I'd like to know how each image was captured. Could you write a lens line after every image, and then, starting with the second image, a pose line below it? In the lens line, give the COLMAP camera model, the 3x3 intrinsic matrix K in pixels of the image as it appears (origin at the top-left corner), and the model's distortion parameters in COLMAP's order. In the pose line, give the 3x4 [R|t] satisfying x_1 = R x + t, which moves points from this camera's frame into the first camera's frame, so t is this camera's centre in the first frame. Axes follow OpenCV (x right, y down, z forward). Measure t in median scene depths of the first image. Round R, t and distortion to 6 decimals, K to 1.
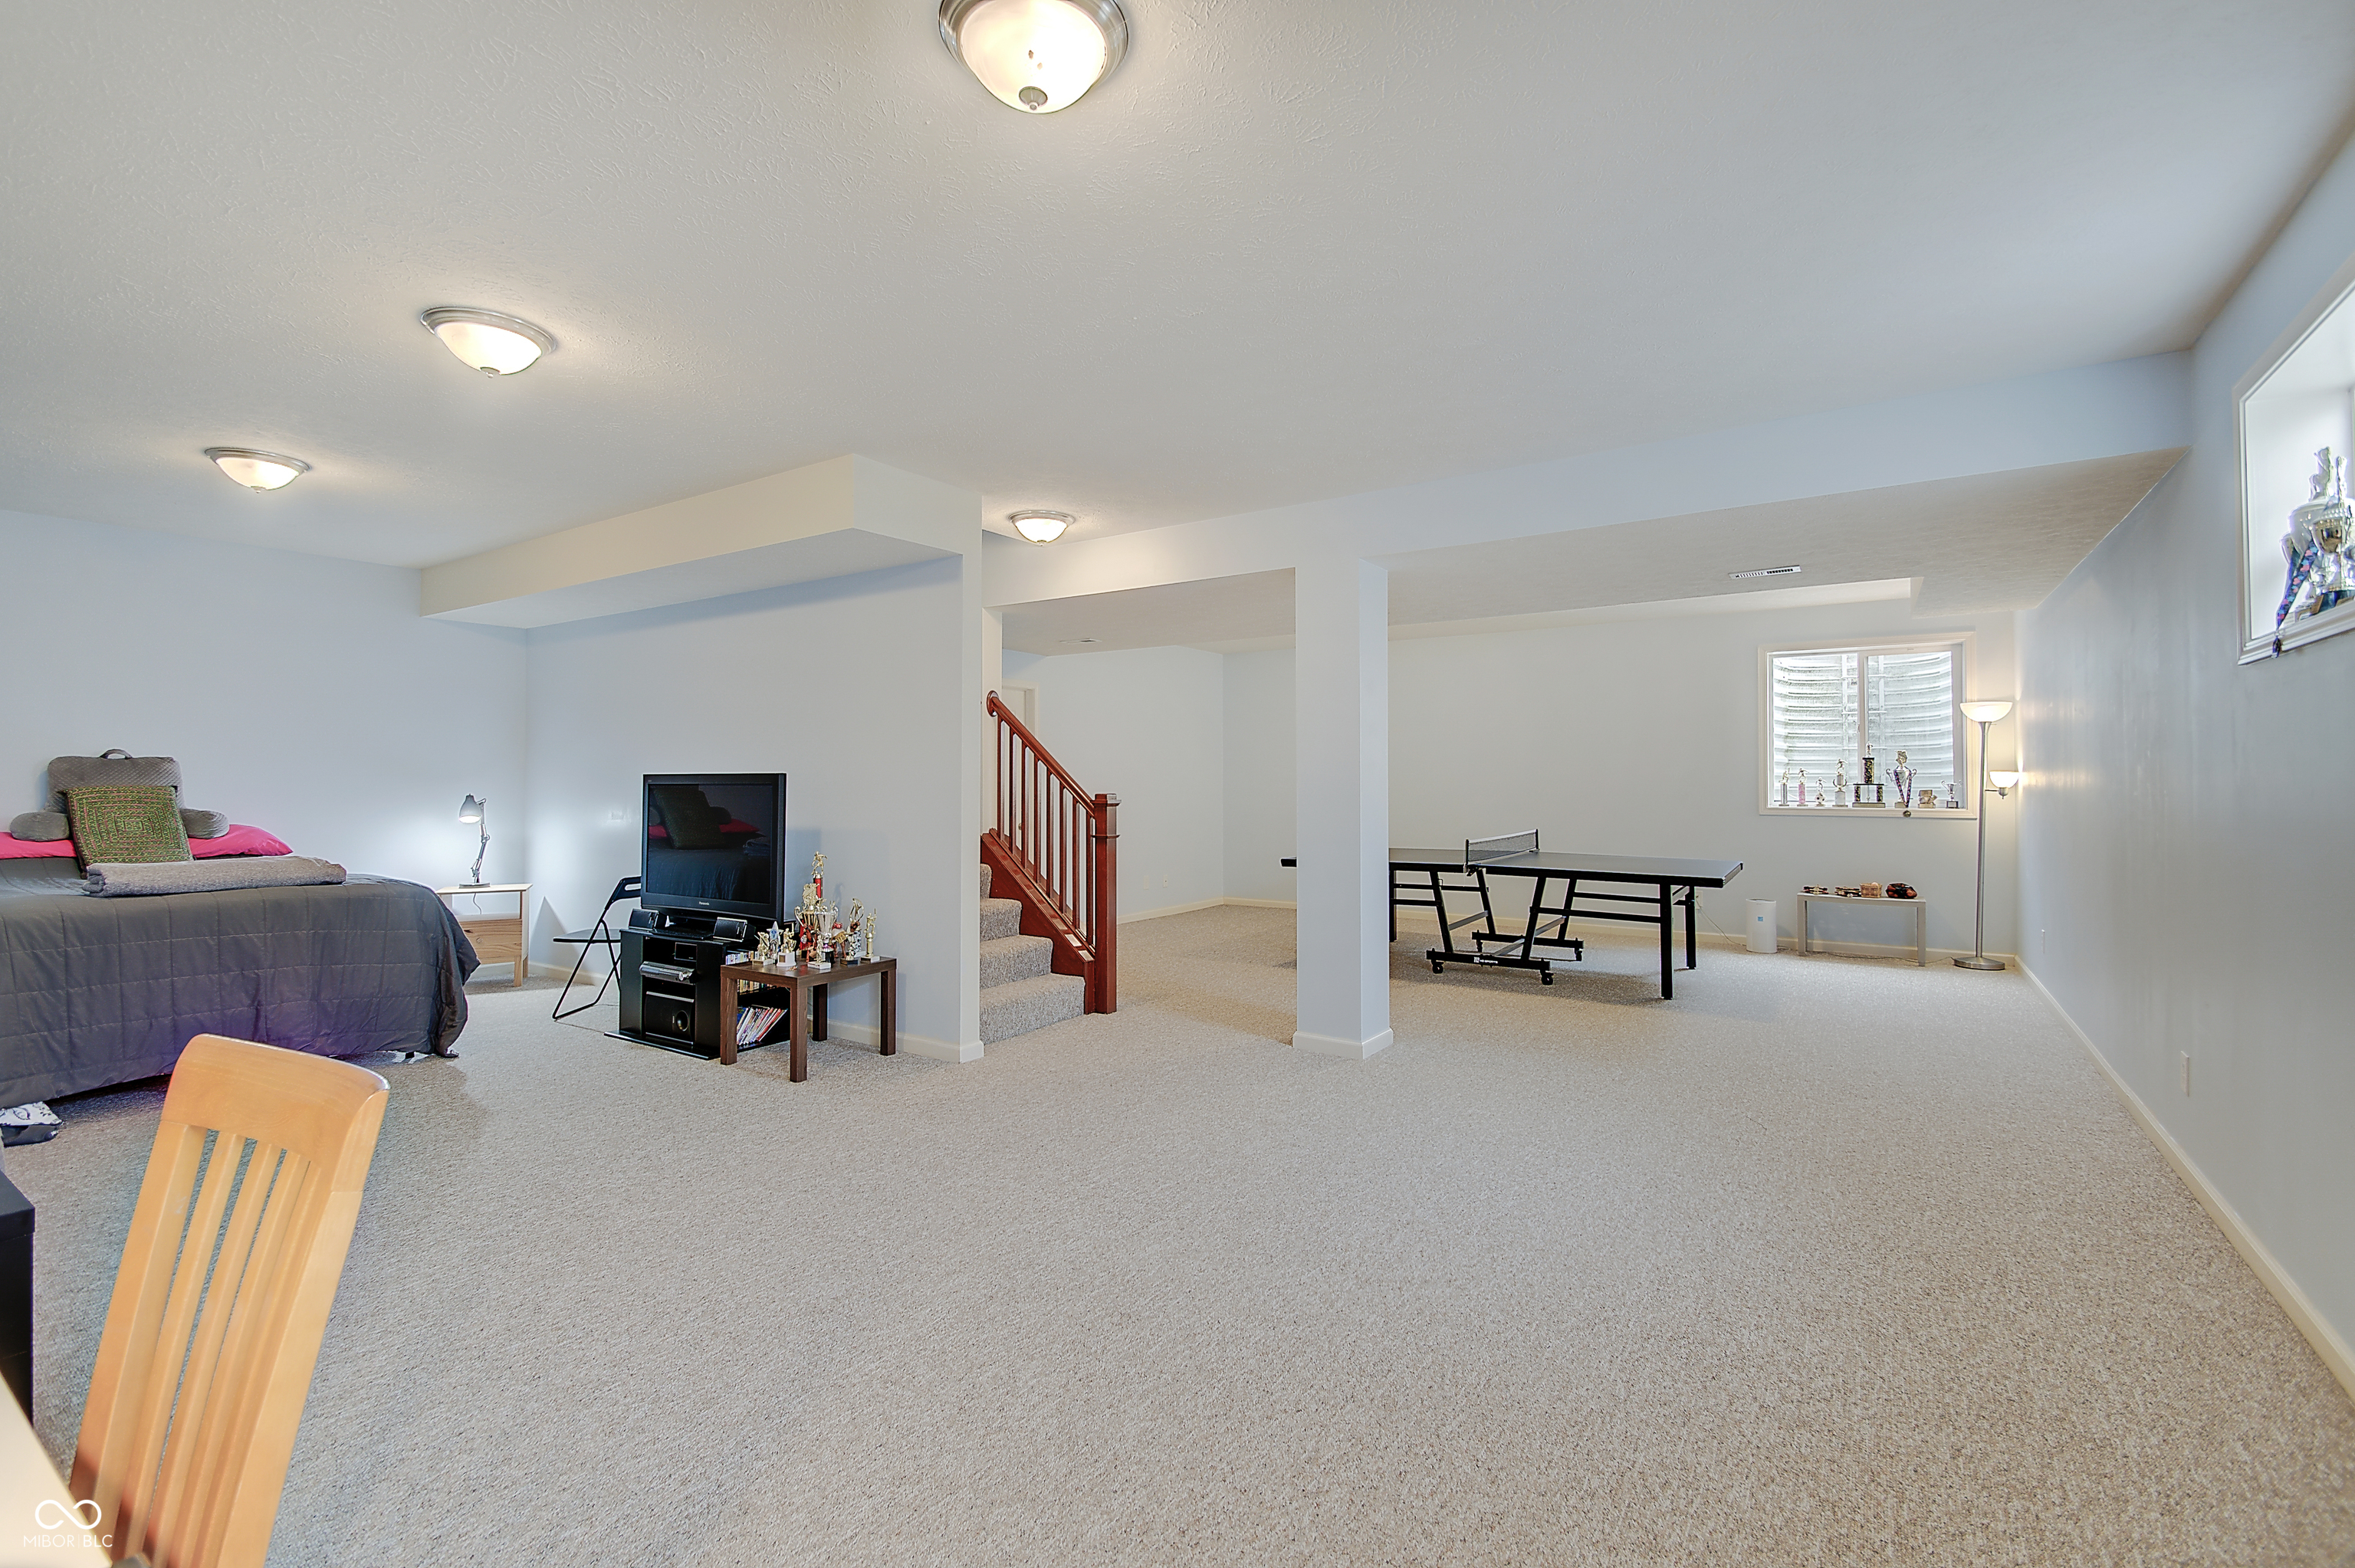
lens RADIAL K [[1023.3, 0, 1167.4], [0, 1023.3, 778.5], [0, 0, 1]] dist [0.013205, -0.010077]
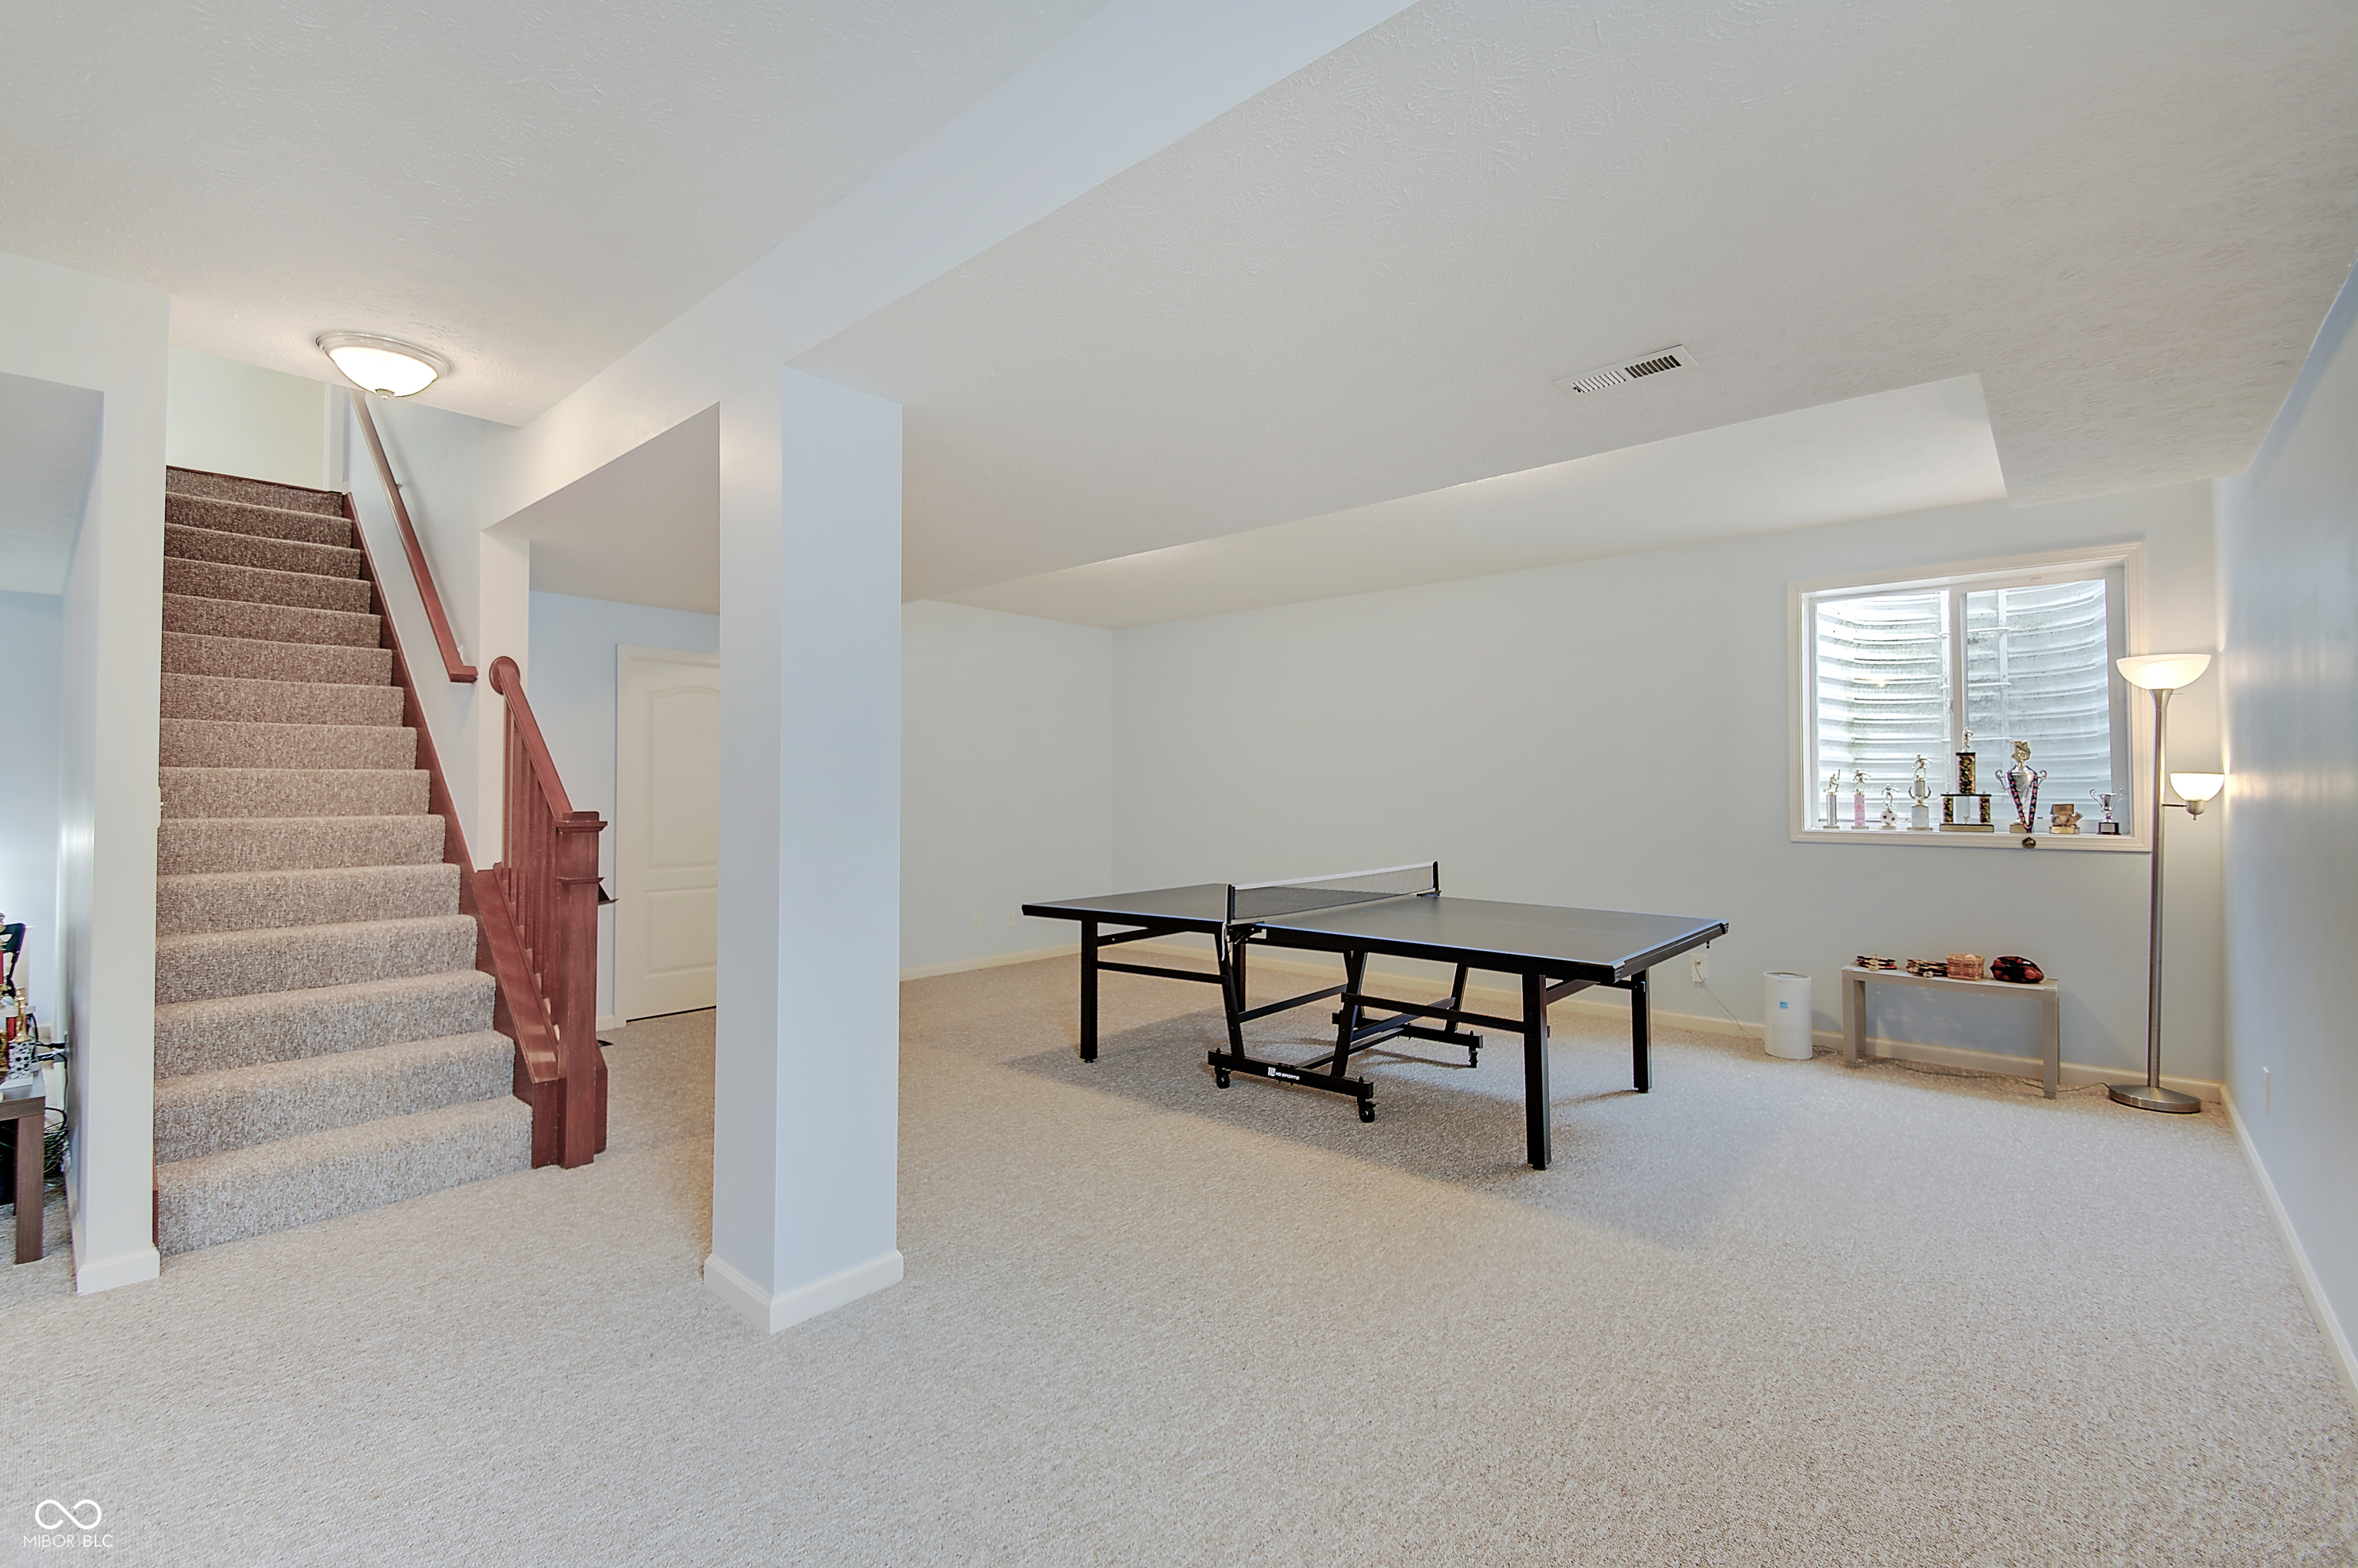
lens RADIAL K [[1024.7, 0, 1185.9], [0, 1024.7, 781.0], [0, 0, 1]] dist [0.013205, -0.010077]
pose [[0.993000, -0.000783, -0.118113, 0.288896], [-0.000095, 0.999972, -0.007423, 0.001774], [0.118115, 0.007382, 0.992972, 0.324636]]
